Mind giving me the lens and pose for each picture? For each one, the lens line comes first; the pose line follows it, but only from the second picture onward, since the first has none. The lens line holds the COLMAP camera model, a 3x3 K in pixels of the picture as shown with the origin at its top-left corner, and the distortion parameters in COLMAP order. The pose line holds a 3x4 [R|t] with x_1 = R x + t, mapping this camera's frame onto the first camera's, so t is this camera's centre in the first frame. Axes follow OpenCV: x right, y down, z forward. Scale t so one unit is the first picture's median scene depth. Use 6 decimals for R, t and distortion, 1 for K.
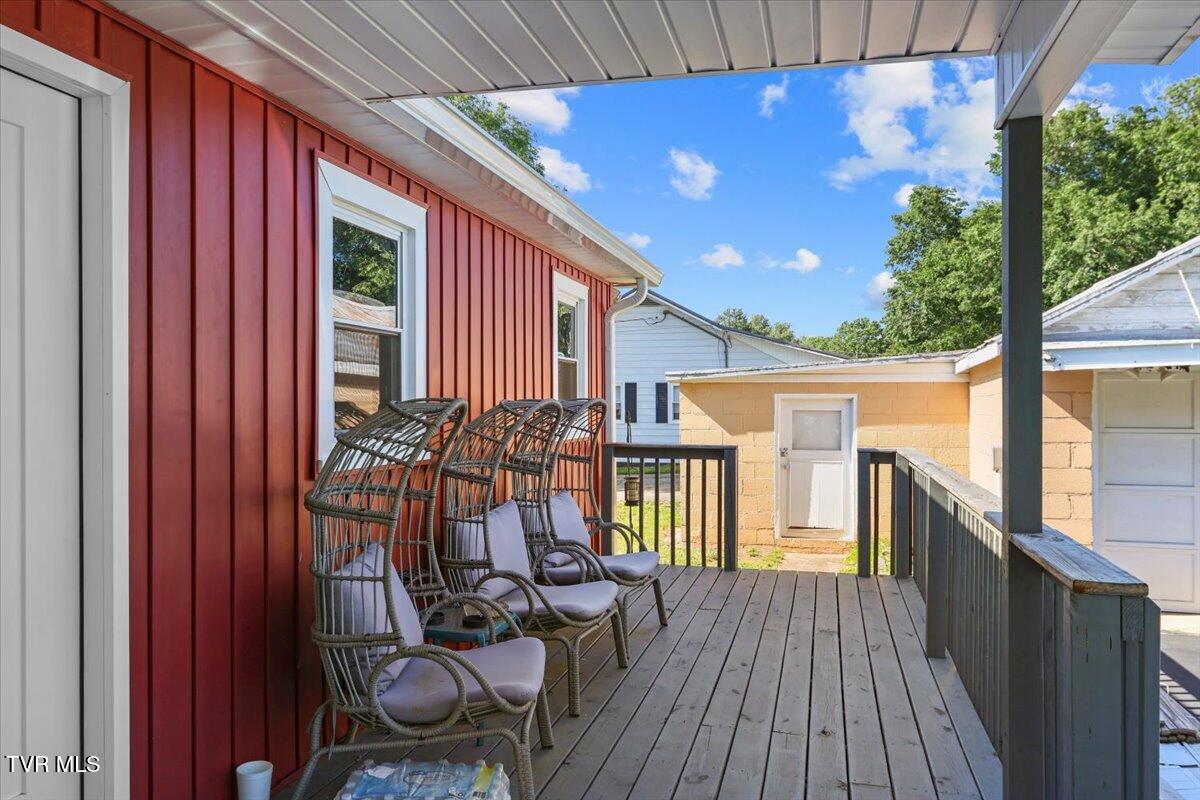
lens RADIAL K [[896.1, 0, 600.0], [0, 896.1, 400.0], [0, 0, 1]] dist [-0.007927, 0.007298]
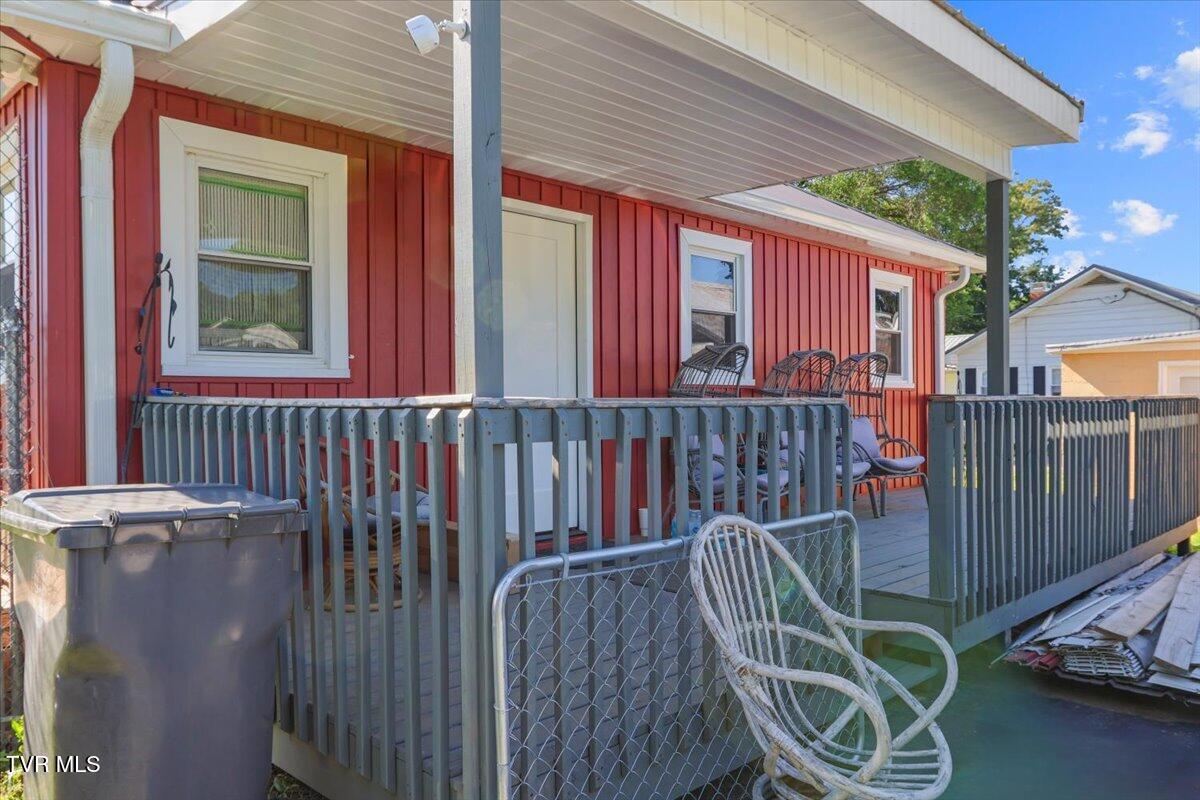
lens RADIAL K [[896.1, 0, 600.0], [0, 896.1, 400.0], [0, 0, 1]] dist [-0.007927, 0.007298]
pose [[0.865754, -0.004013, -0.500454, 0.413644], [0.005941, 0.999980, 0.002260, 0.086179], [0.500434, -0.004930, 0.865760, -0.645920]]
